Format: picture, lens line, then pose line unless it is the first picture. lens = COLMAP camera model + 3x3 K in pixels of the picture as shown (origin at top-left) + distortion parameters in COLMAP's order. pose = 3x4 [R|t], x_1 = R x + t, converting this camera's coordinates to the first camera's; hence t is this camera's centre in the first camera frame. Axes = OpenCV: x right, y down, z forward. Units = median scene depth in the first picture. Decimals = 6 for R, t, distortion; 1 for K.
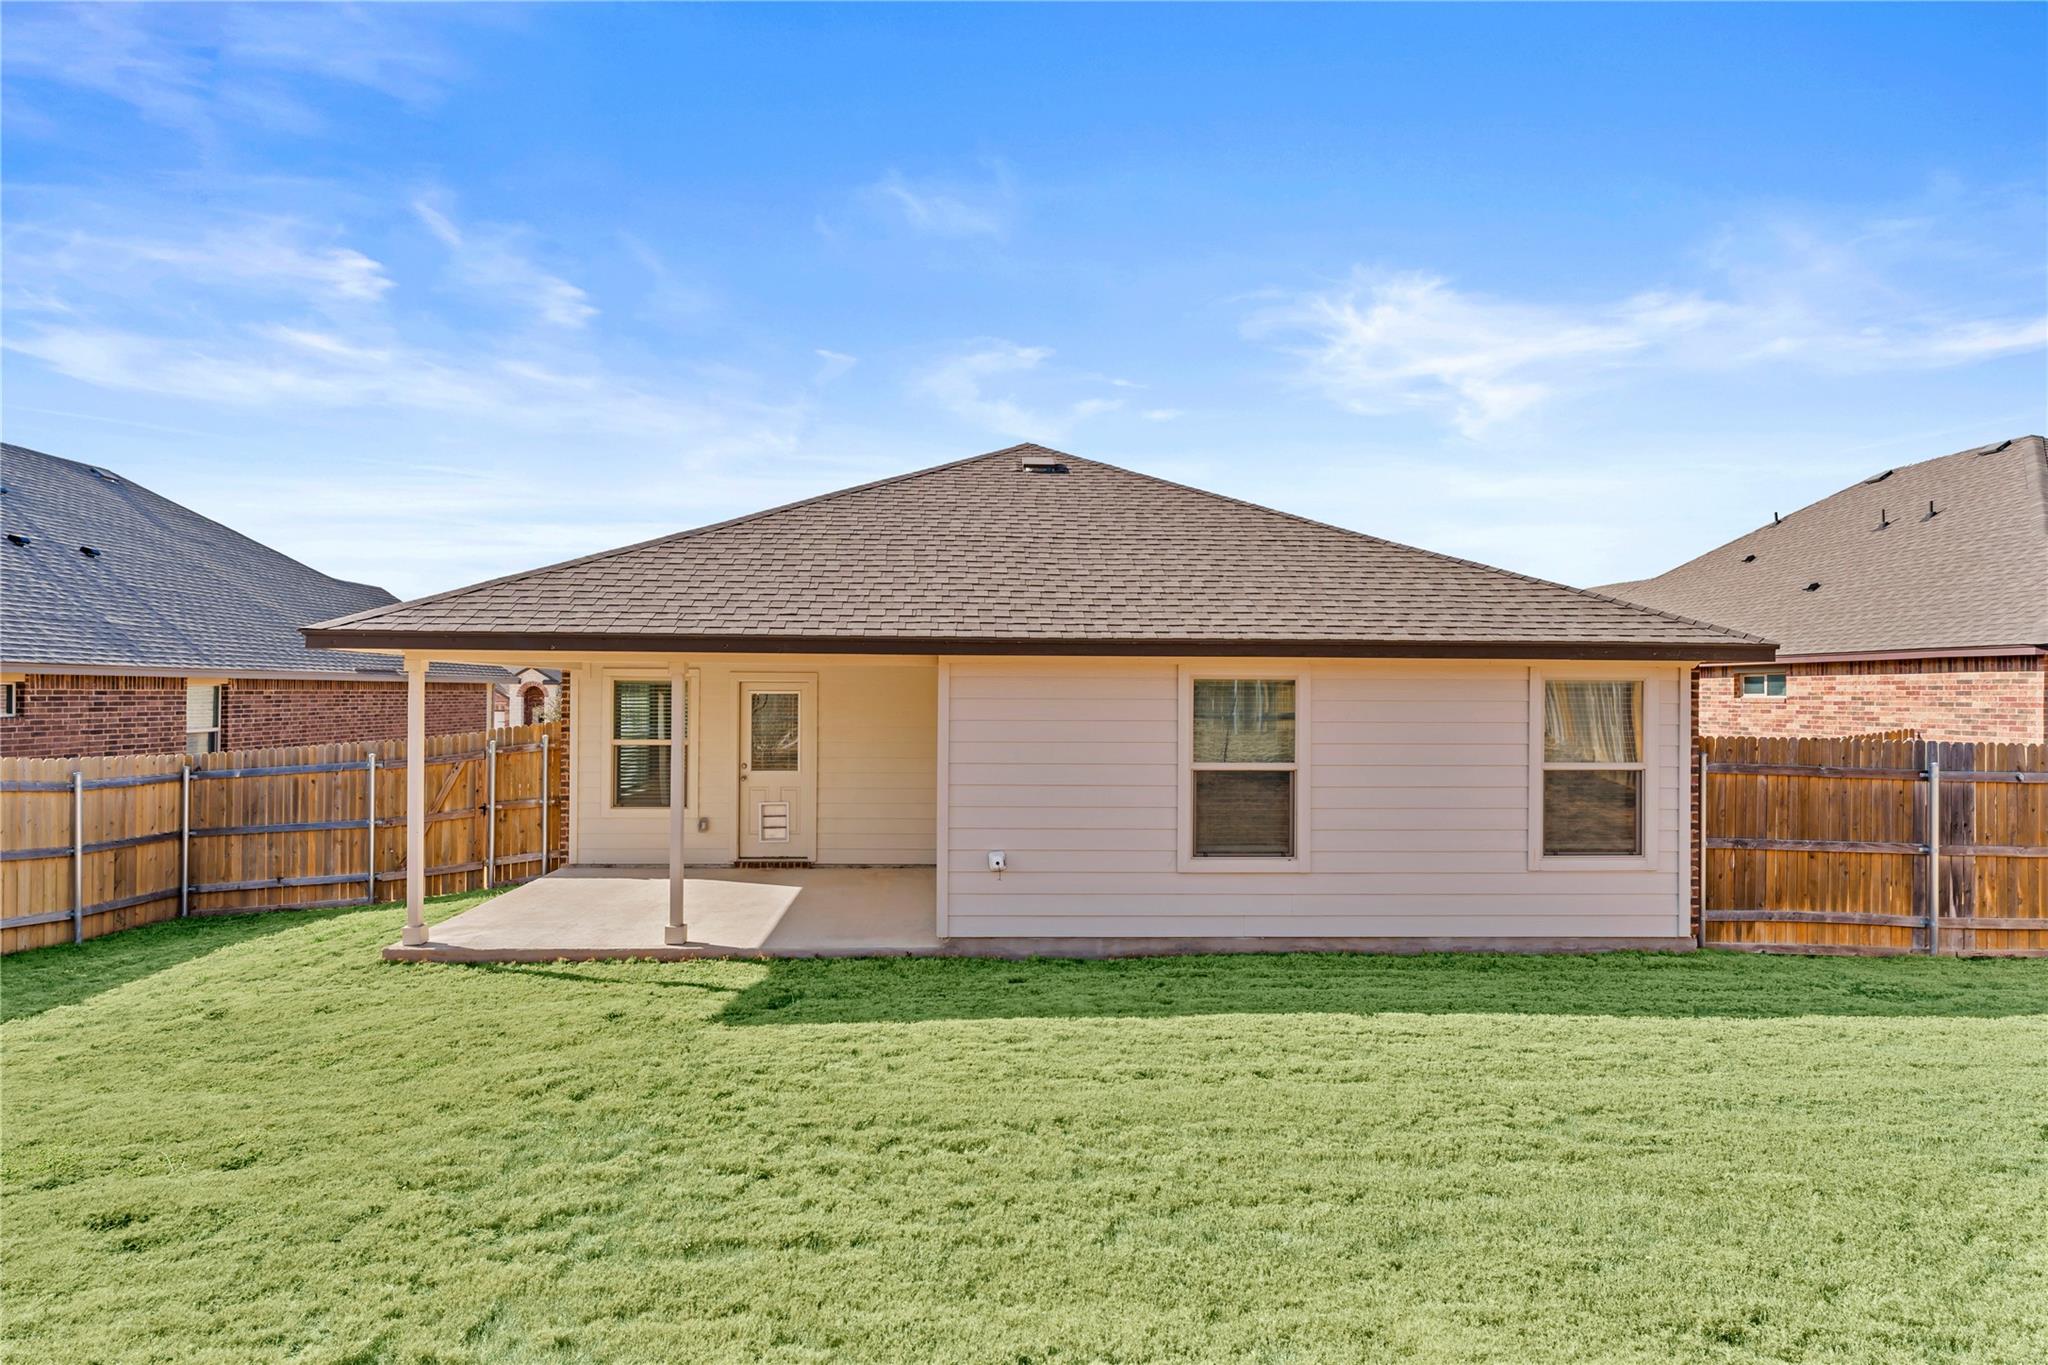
lens RADIAL K [[1066.4, 0, 1024.0], [0, 1066.4, 682.5], [0, 0, 1]] dist [-0.001114, -0.000629]
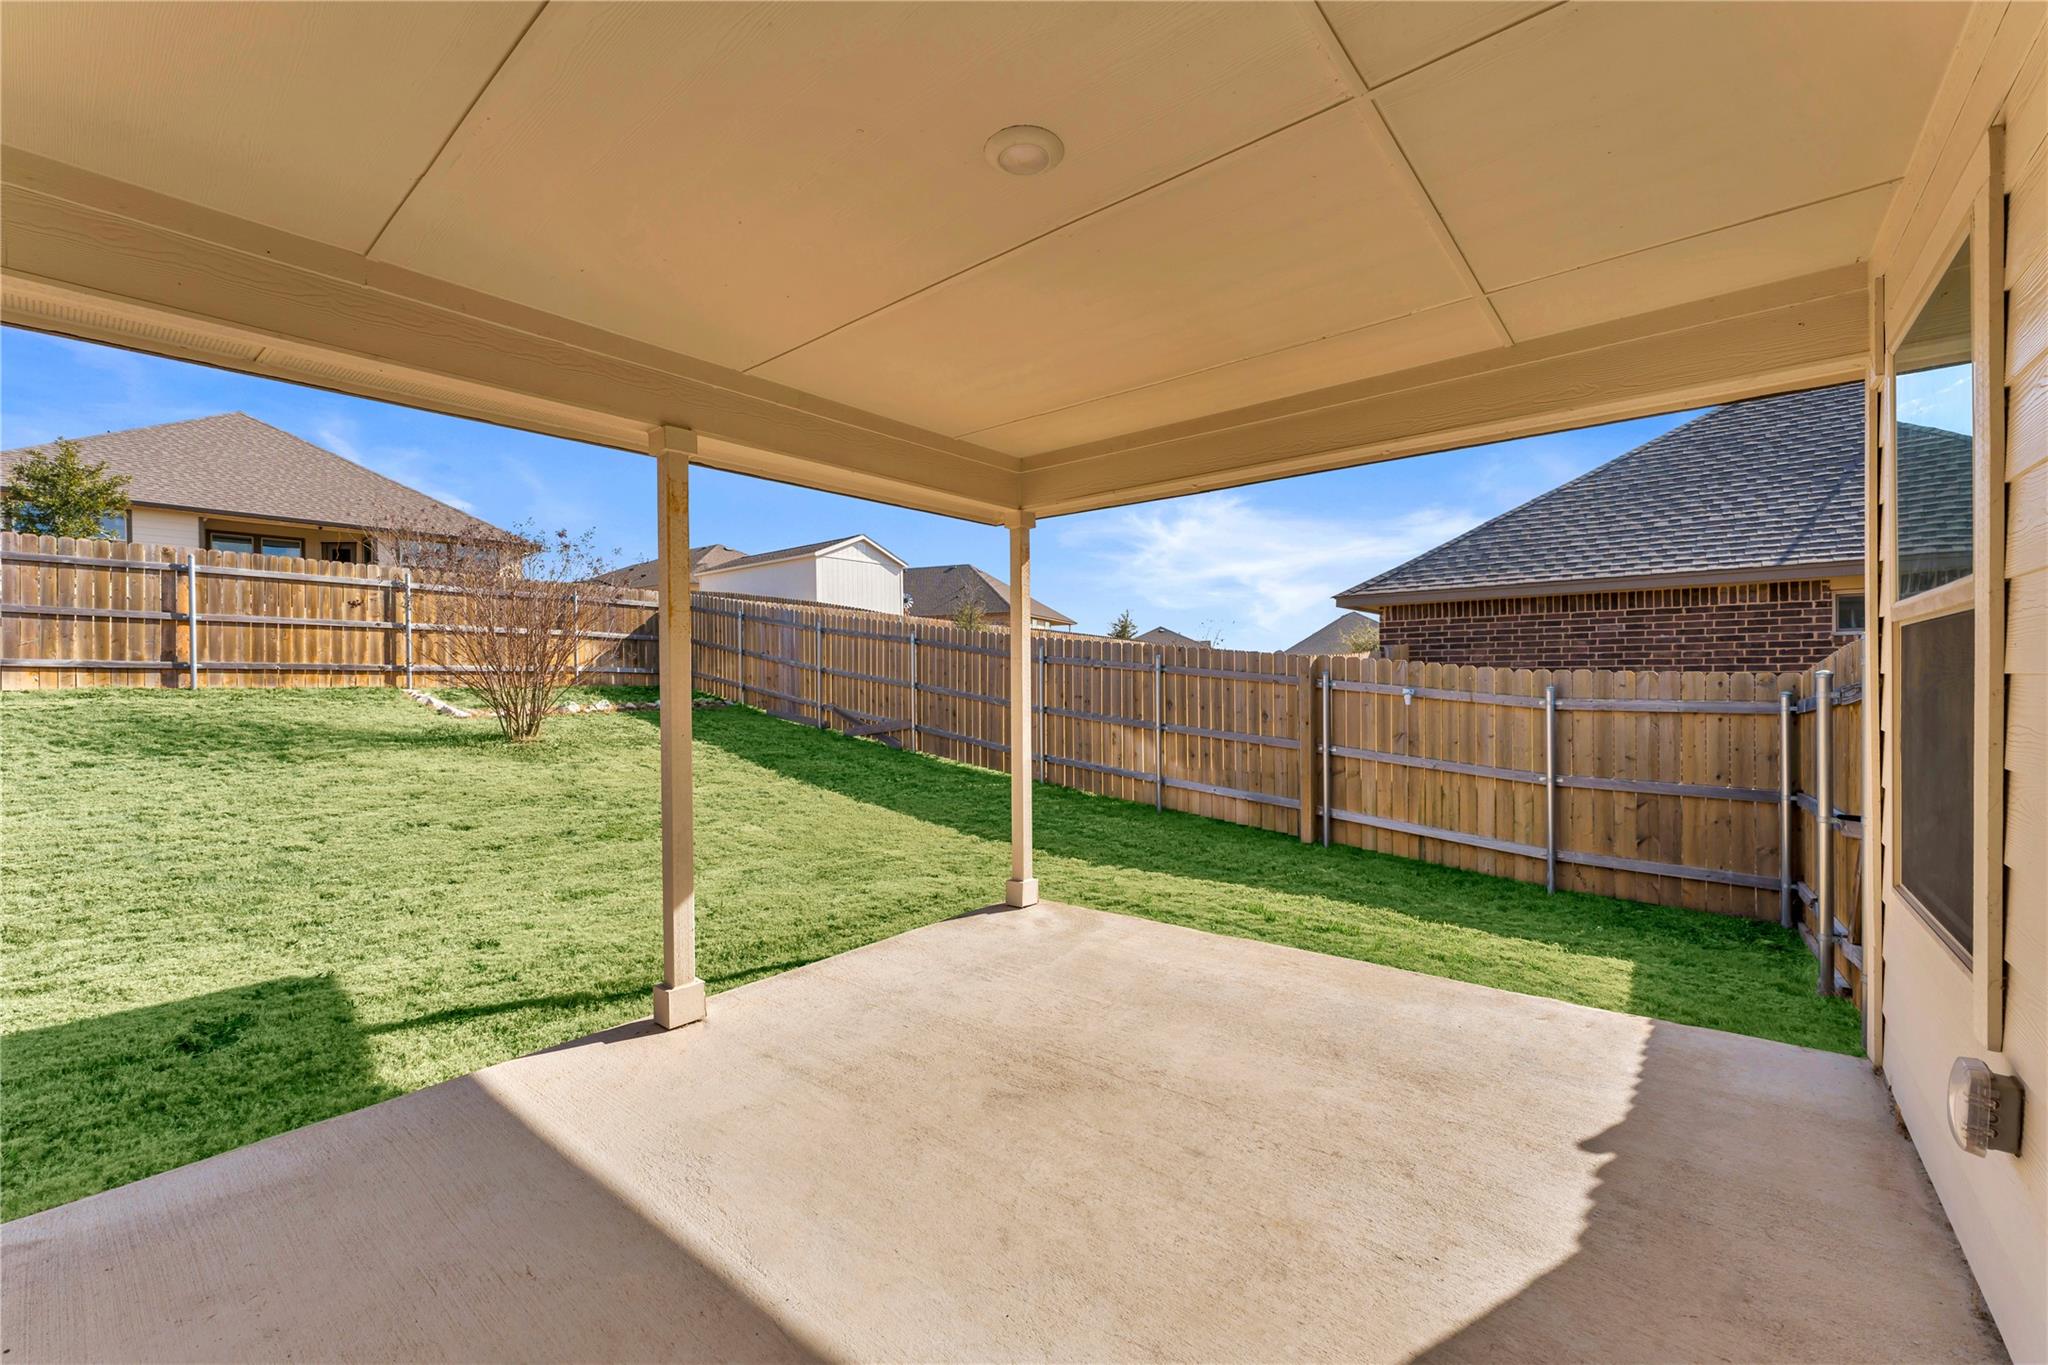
lens RADIAL K [[818.8, 0, 1024.0], [0, 818.8, 682.5], [0, 0, 1]] dist [0.000543, 0.000023]
pose [[-0.676825, 0.000465, -0.736144, -0.117112], [0.012145, 0.999871, -0.010535, 0.072857], [0.736044, -0.016071, -0.676743, 0.996498]]
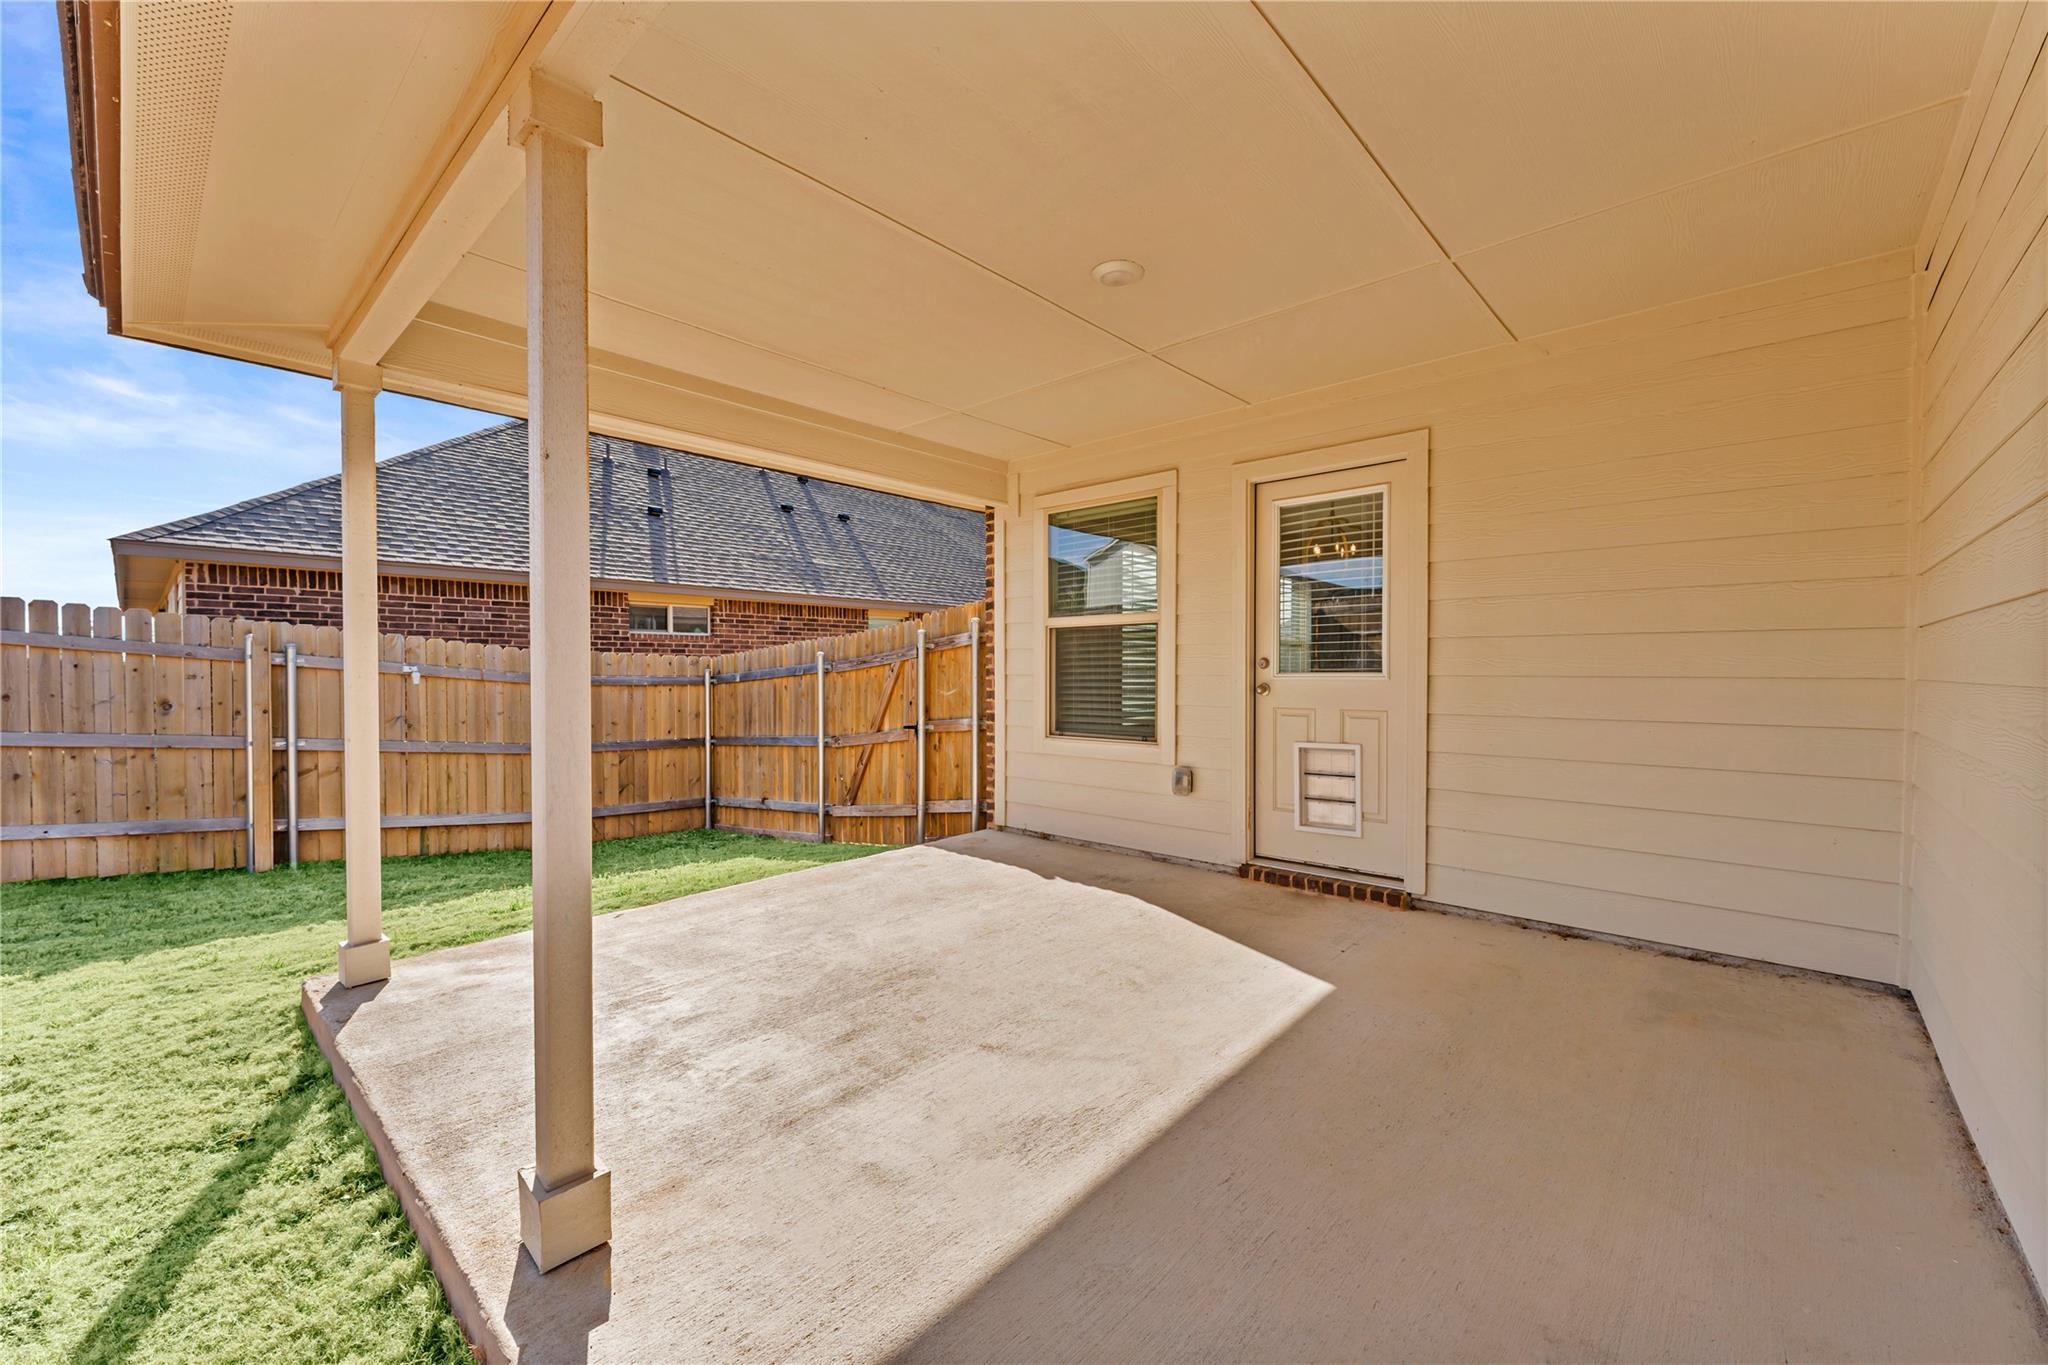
lens RADIAL K [[804.1, 0, 1024.0], [0, 804.1, 682.5], [0, 0, 1]] dist [0.000990, 0.000000]
pose [[0.702169, 0.001342, -0.712009, -0.087478], [0.014841, 0.999753, 0.016521, 0.082860], [0.711855, -0.022168, 0.701976, 0.703506]]
